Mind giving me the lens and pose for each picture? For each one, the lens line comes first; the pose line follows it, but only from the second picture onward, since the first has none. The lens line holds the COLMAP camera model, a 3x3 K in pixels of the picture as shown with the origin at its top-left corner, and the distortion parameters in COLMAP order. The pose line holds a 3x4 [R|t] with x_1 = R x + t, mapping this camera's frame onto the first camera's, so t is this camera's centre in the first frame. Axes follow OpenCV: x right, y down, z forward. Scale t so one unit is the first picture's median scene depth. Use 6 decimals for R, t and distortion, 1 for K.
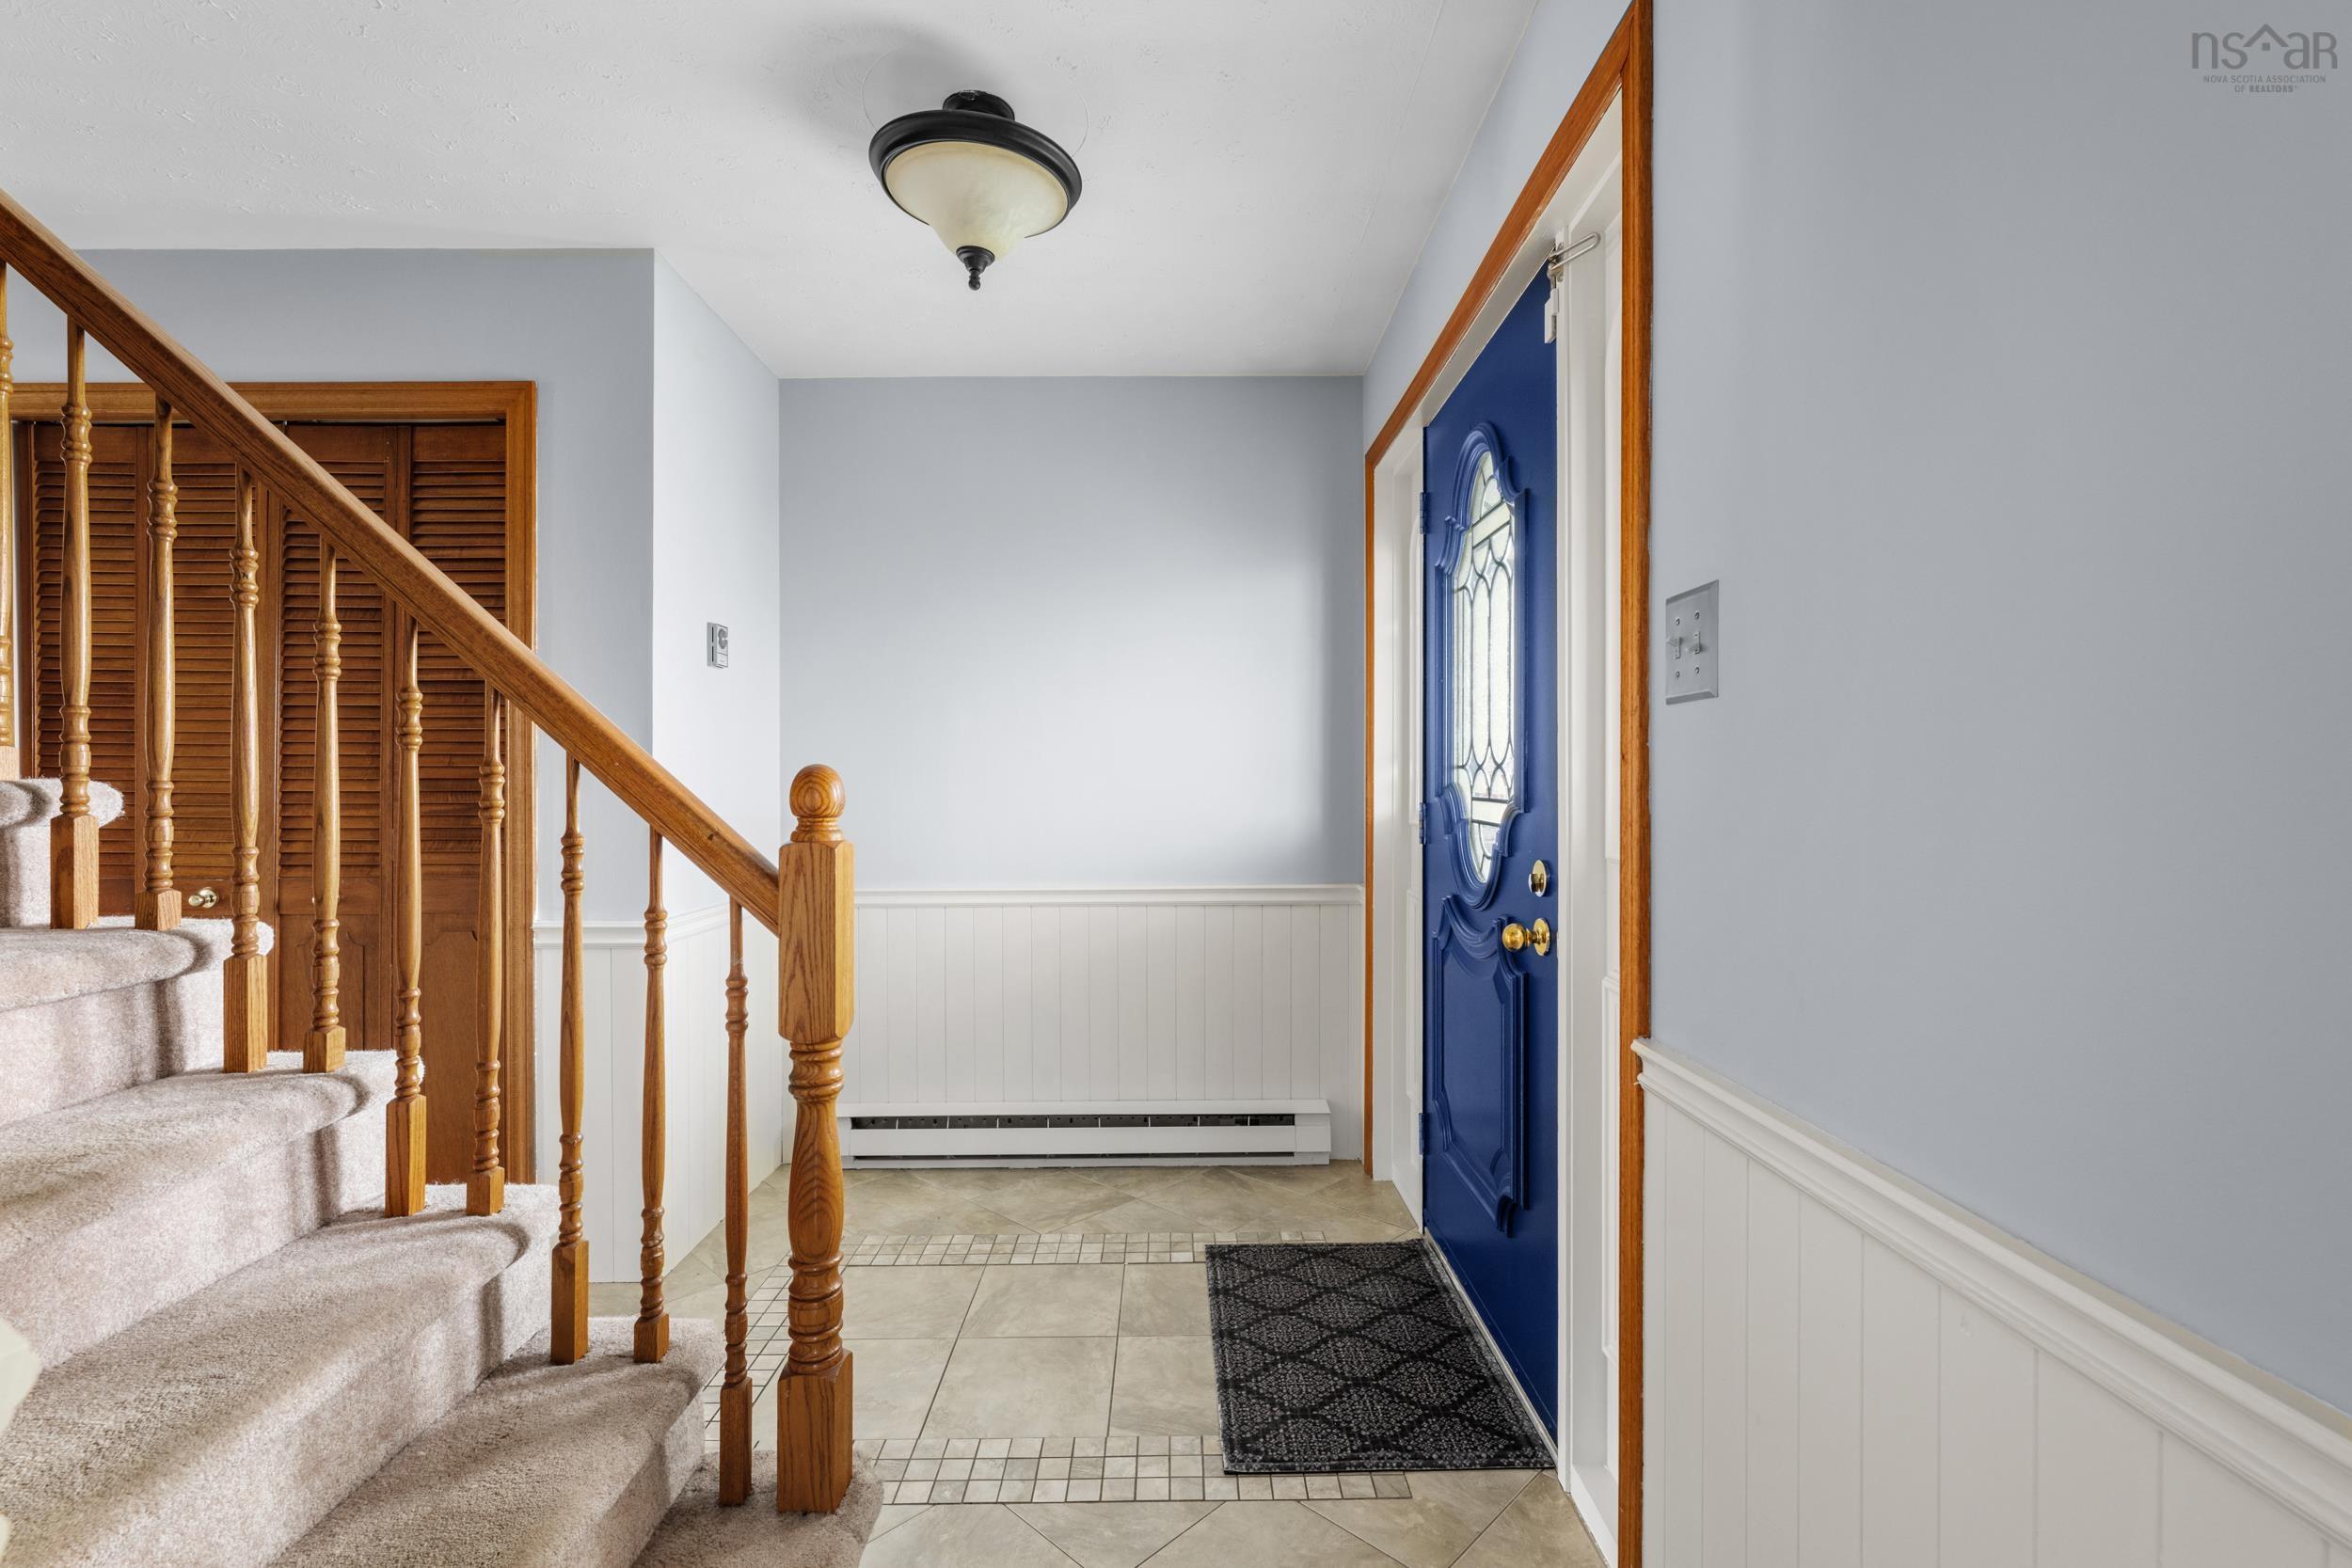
lens RADIAL K [[1069.1, 0, 1178.4], [0, 1069.1, 782.3], [0, 0, 1]] dist [-0.000773, 0.000119]
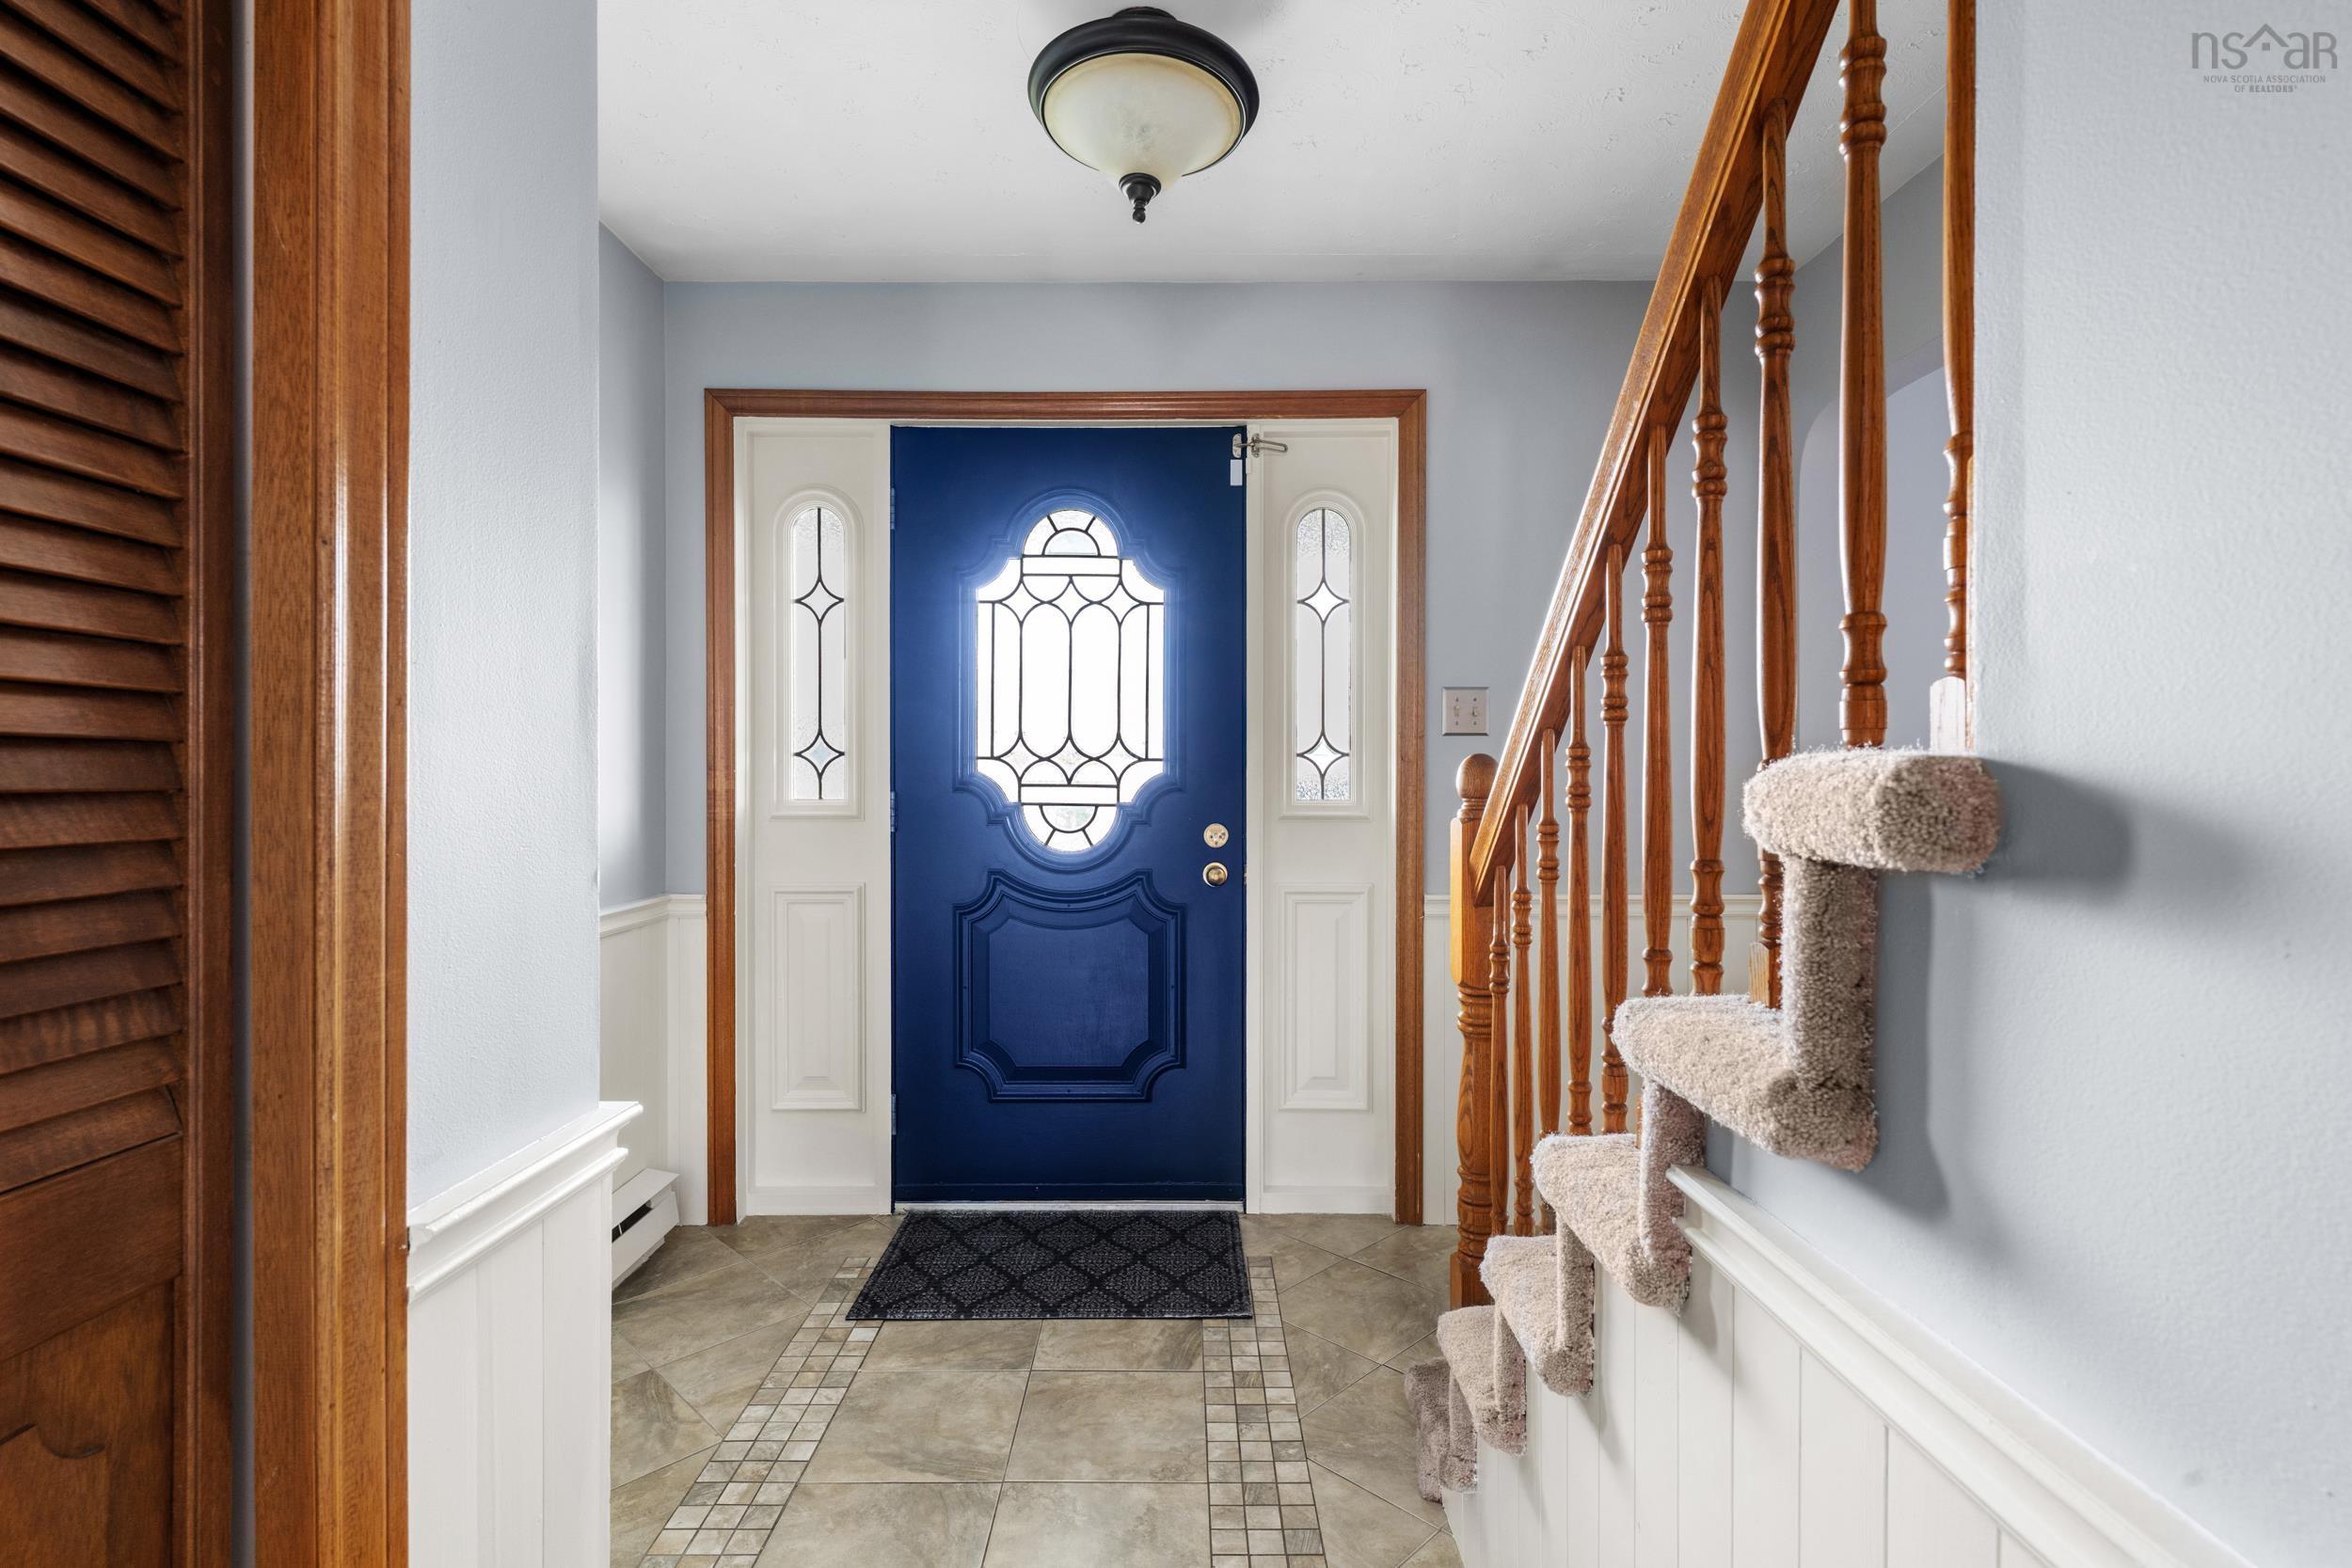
lens RADIAL K [[1150.2, 0, 1177.5], [0, 1150.2, 779.9], [0, 0, 1]] dist [-0.003867, -0.000313]
pose [[-0.027776, 0.001853, 0.999612, -1.015054], [-0.000990, 0.999998, -0.001881, 0.009568], [-0.999614, -0.001042, -0.027775, 0.869317]]
